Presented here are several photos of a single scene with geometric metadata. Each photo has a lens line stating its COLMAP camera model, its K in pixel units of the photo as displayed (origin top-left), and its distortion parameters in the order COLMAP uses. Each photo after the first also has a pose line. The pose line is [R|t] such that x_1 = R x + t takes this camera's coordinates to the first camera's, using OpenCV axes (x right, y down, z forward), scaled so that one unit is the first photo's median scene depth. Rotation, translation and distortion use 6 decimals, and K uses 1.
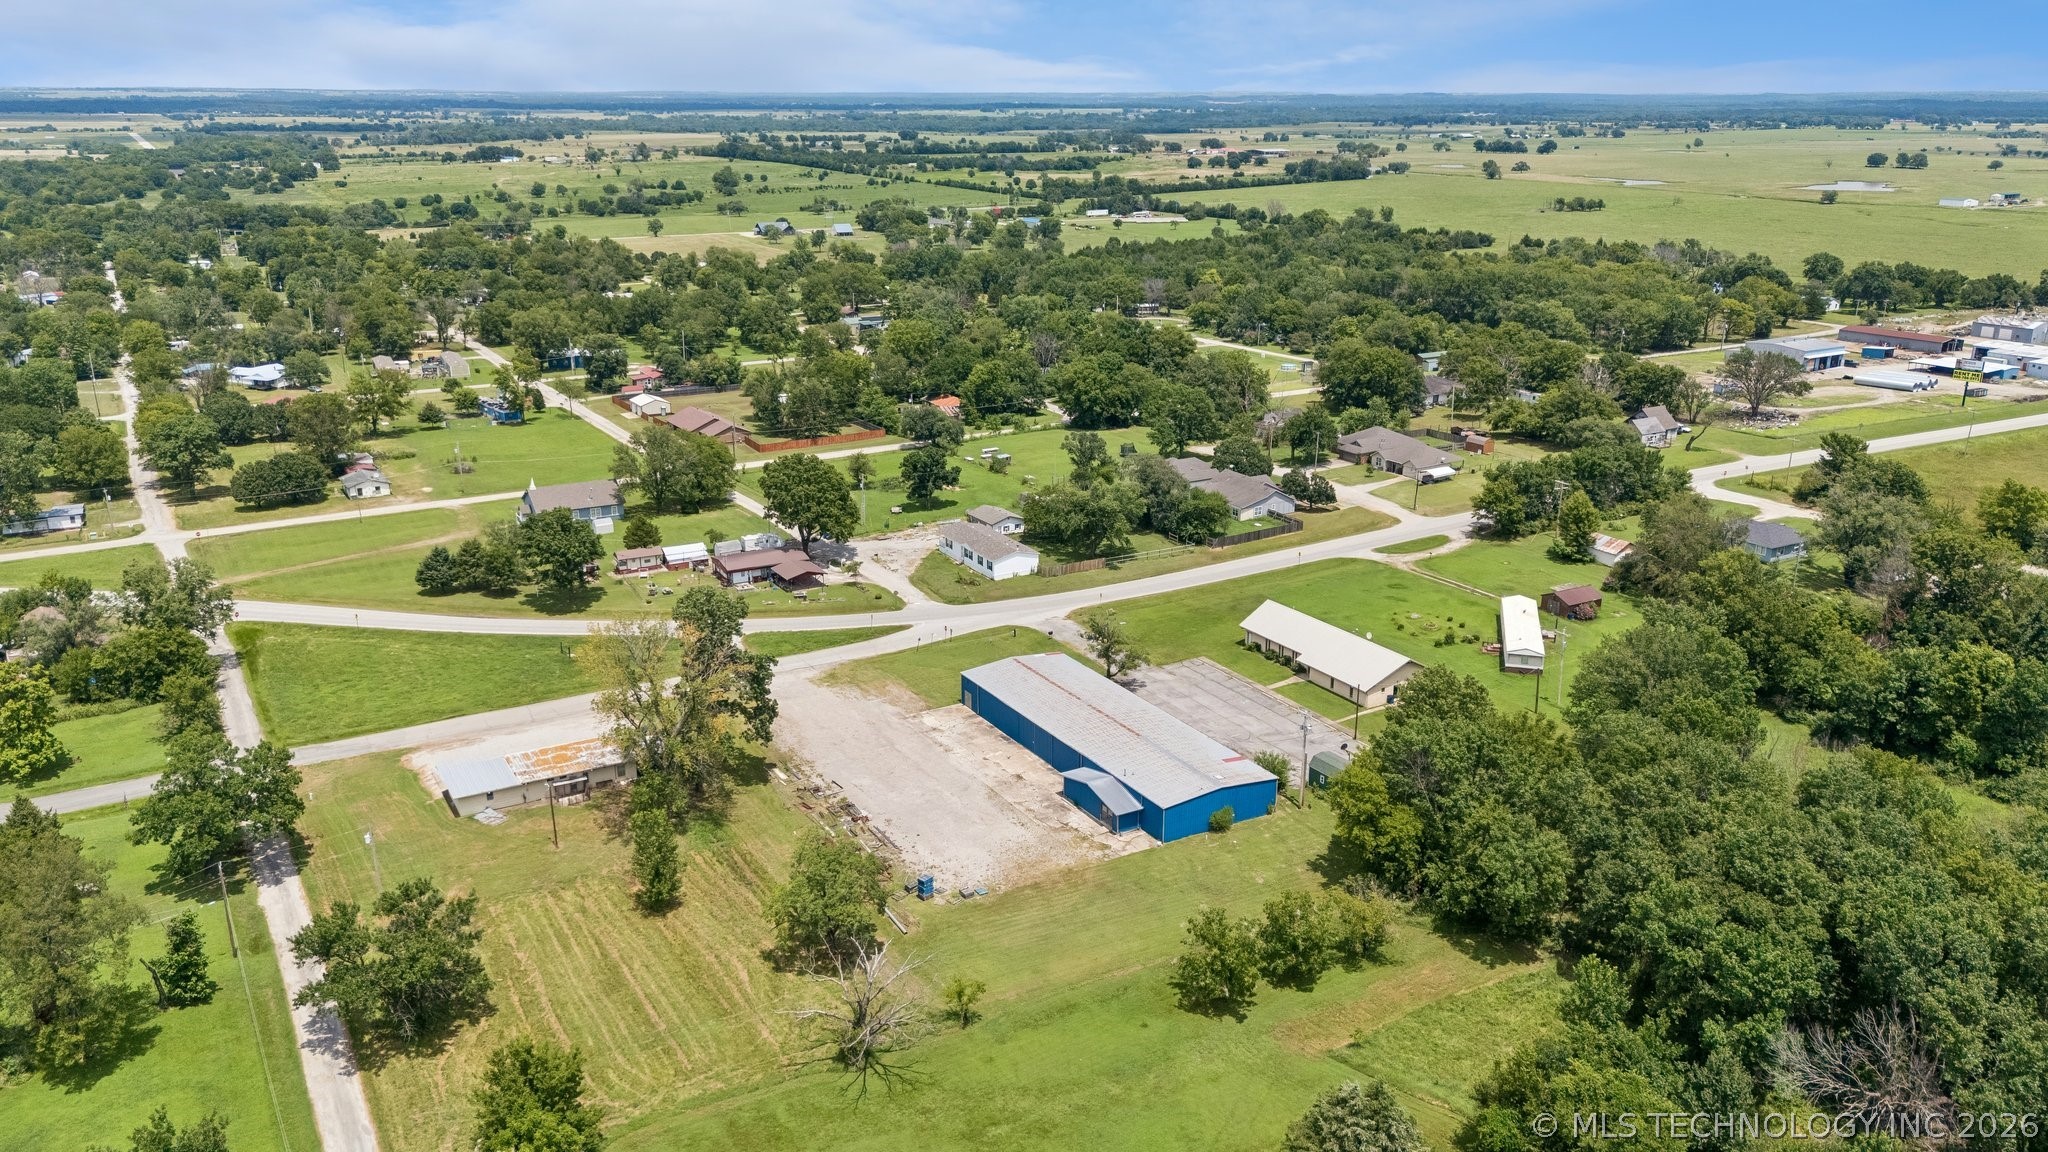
lens RADIAL K [[1535.8, 0, 1013.5], [0, 1535.8, 580.2], [0, 0, 1]] dist [0.105637, -0.130719]
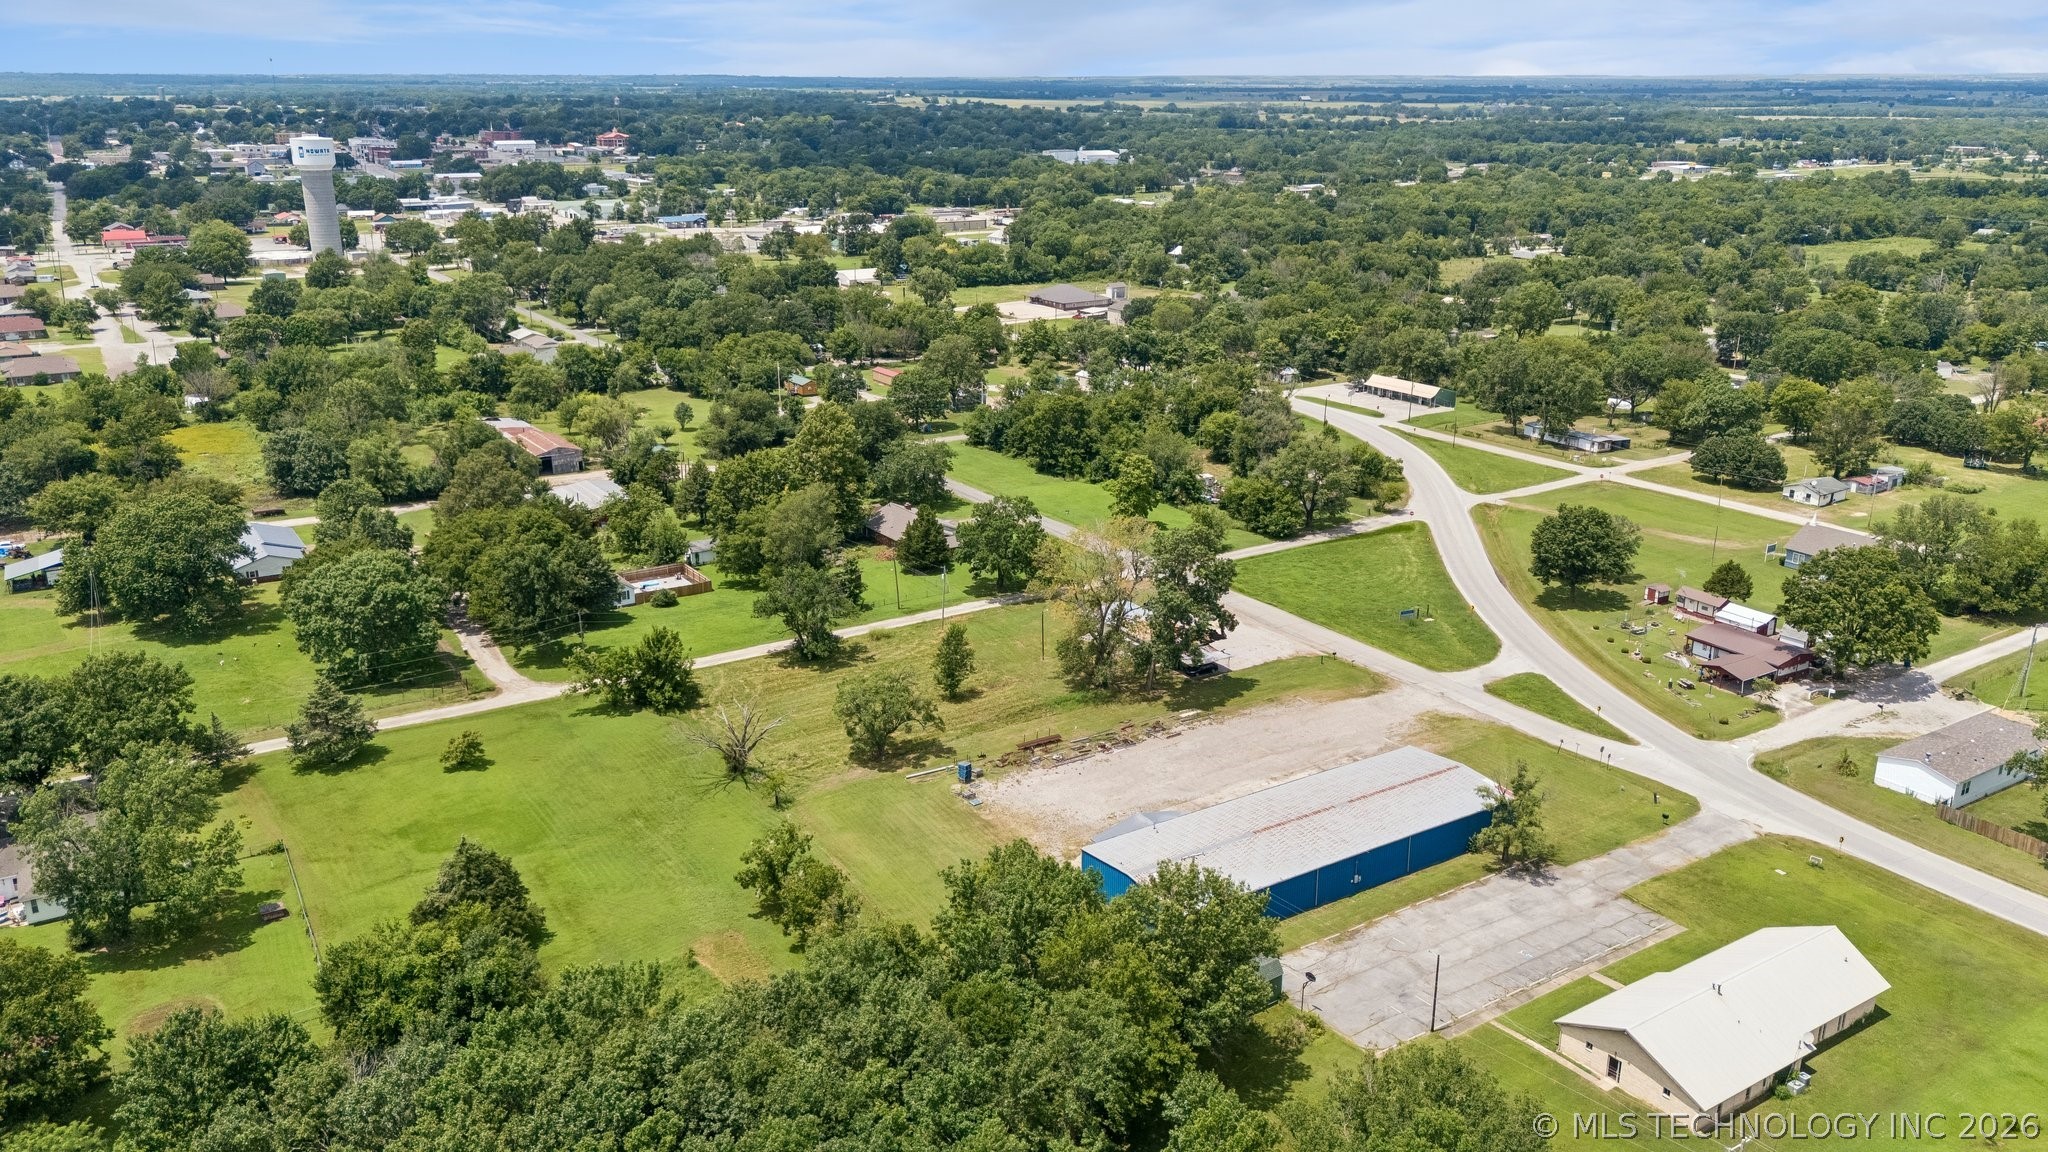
lens RADIAL K [[1535.8, 0, 1013.5], [0, 1535.8, 580.2], [0, 0, 1]] dist [0.105637, -0.130719]
pose [[0.051451, 0.310774, -0.949090, 0.657998], [-0.302854, 0.910452, 0.281704, -0.178371], [0.951647, 0.272942, 0.140963, 0.544275]]
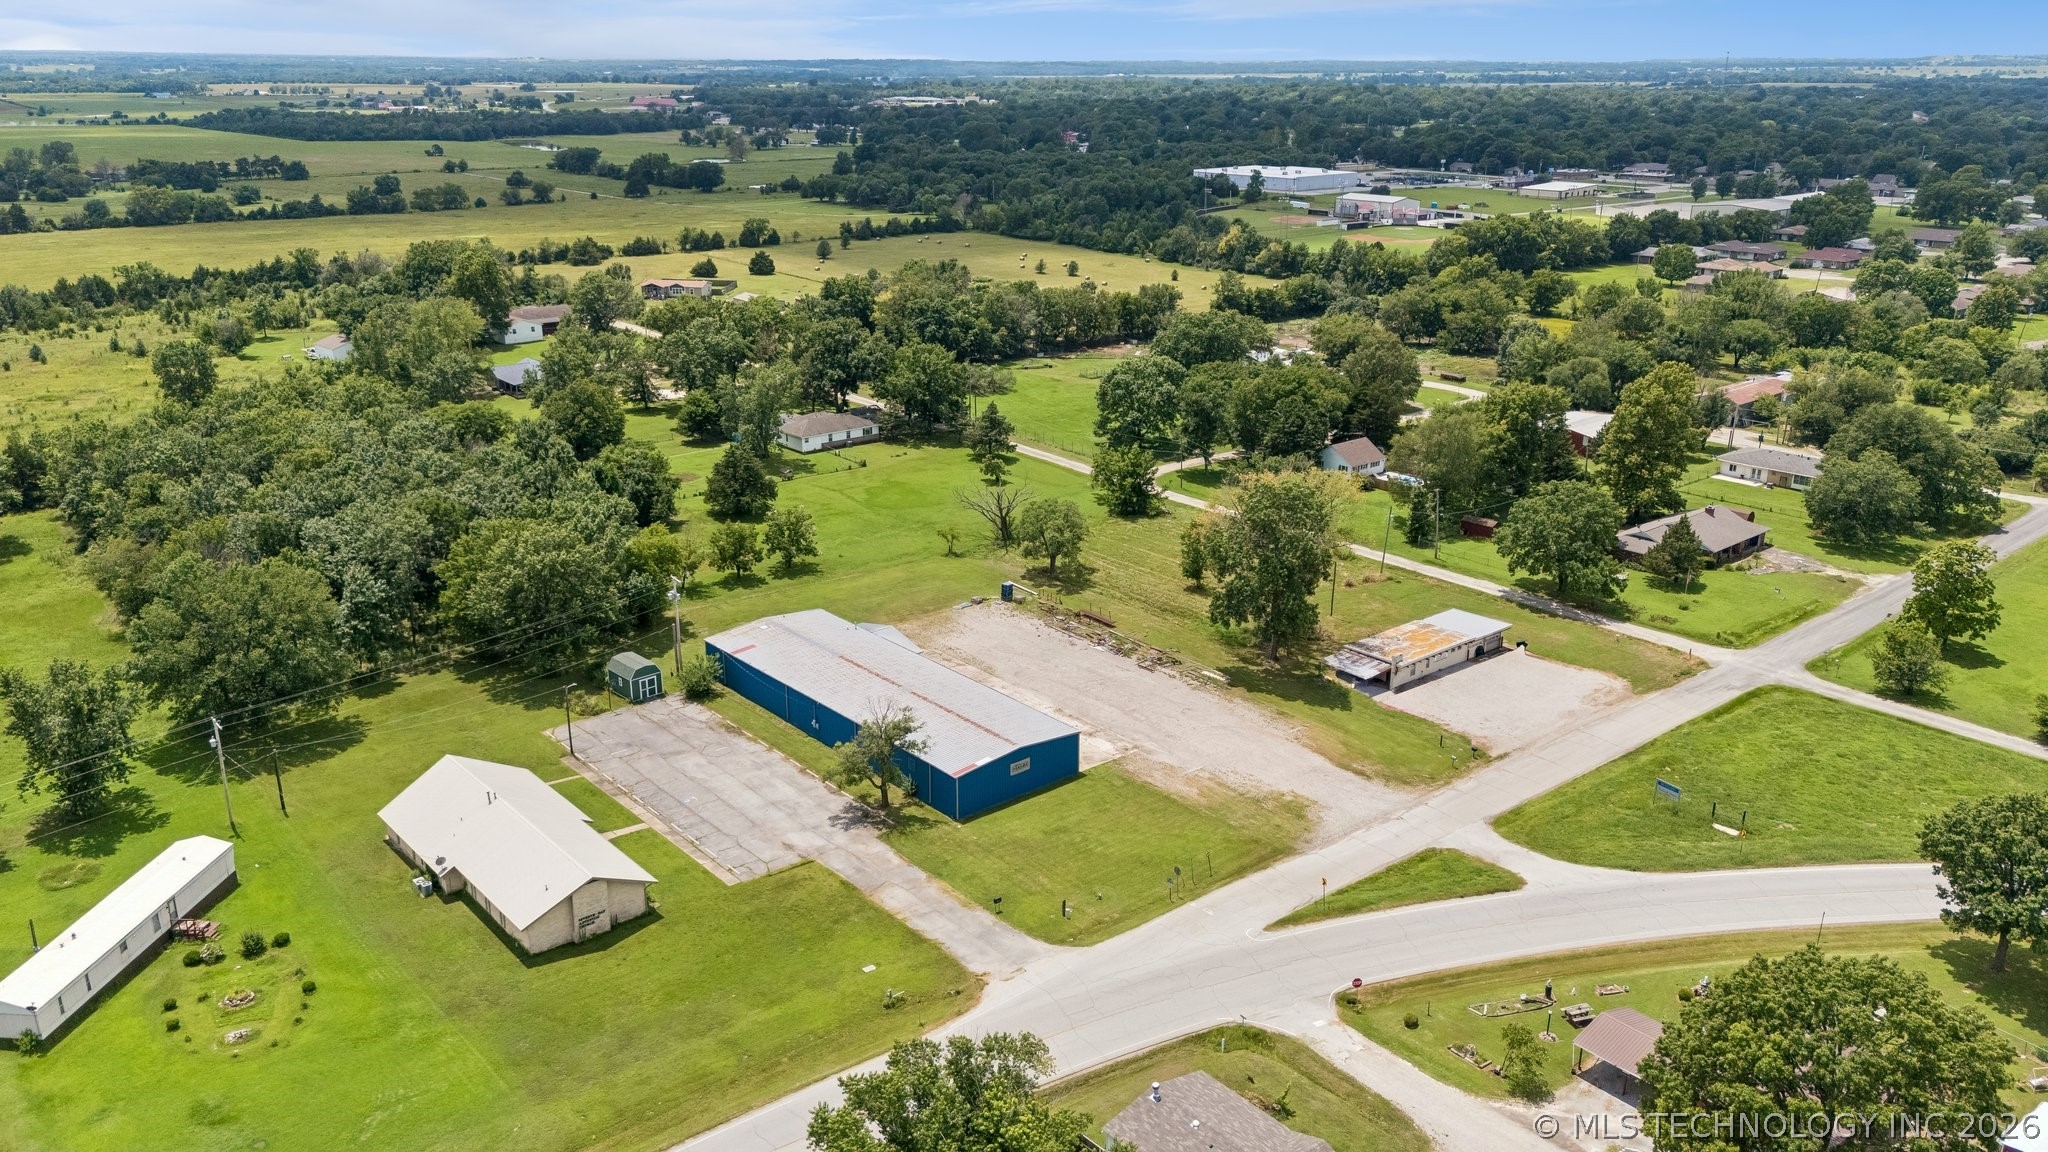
lens RADIAL K [[1535.8, 0, 1013.5], [0, 1535.8, 580.2], [0, 0, 1]] dist [0.105637, -0.130719]
pose [[-0.983952, 0.051837, -0.170739, 0.103951], [-0.059762, 0.805873, 0.589065, -0.375324], [0.168130, 0.589815, -0.789842, 1.323612]]
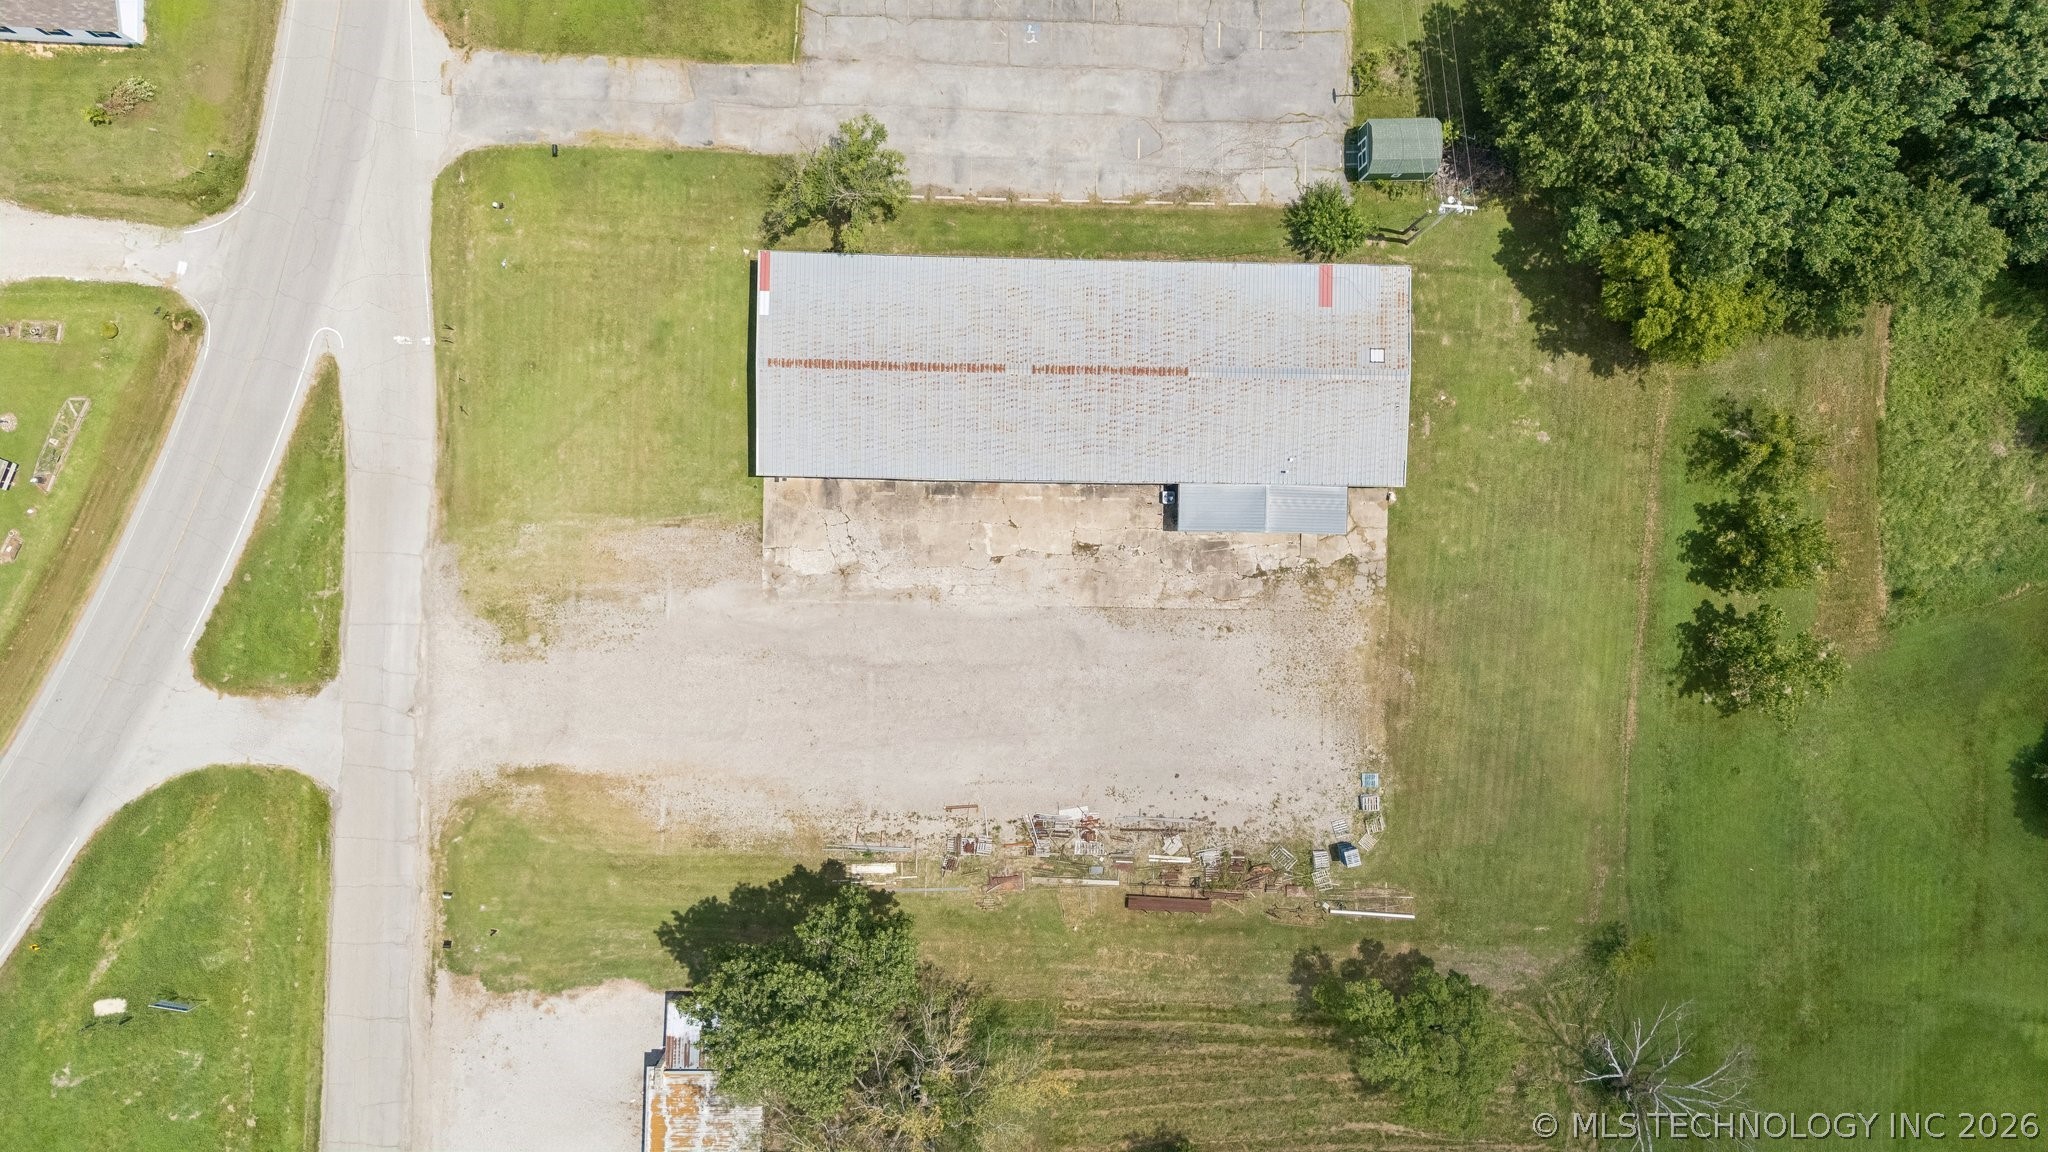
lens RADIAL K [[1535.8, 0, 1013.5], [0, 1535.8, 580.2], [0, 0, 1]] dist [0.105637, -0.130719]
pose [[0.513692, -0.857797, 0.017454, -0.025419], [0.212921, 0.147162, 0.965923, -0.376848], [-0.831135, -0.492471, 0.258239, 0.658990]]
